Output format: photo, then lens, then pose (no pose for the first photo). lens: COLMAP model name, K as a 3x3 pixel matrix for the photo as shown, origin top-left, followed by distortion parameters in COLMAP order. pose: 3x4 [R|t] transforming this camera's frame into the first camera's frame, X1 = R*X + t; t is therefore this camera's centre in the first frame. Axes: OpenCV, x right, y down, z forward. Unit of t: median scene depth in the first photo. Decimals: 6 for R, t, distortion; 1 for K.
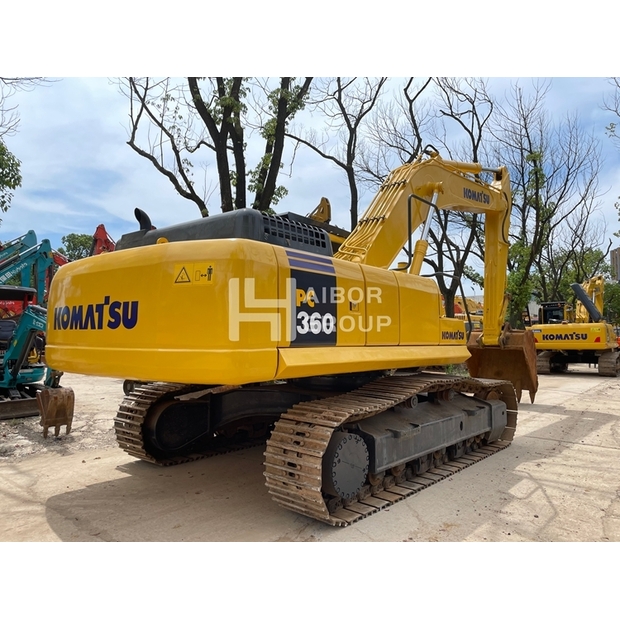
lens RADIAL K [[467.3, 0, 310.0], [0, 467.3, 310.0], [0, 0, 1]] dist [0.089213, -0.118722]
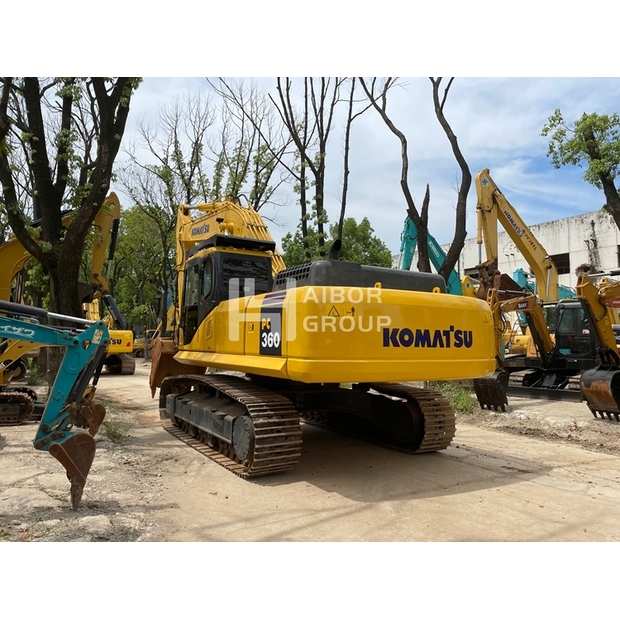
lens RADIAL K [[467.3, 0, 310.0], [0, 467.3, 310.0], [0, 0, 1]] dist [0.089213, -0.118722]
pose [[0.313930, 0.067412, 0.947050, -1.771982], [-0.064638, 0.996679, -0.049519, 0.021763], [-0.947243, -0.045670, 0.317245, 0.846837]]
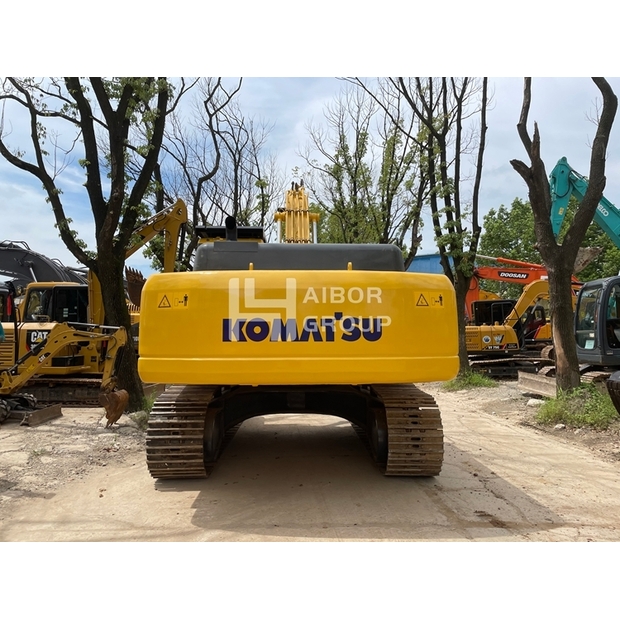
lens RADIAL K [[467.3, 0, 310.0], [0, 467.3, 310.0], [0, 0, 1]] dist [0.089213, -0.118722]
pose [[0.737702, 0.027362, 0.674572, -1.095798], [-0.032992, 0.999446, -0.004460, -0.024157], [-0.674320, -0.018965, 0.738195, 0.194040]]
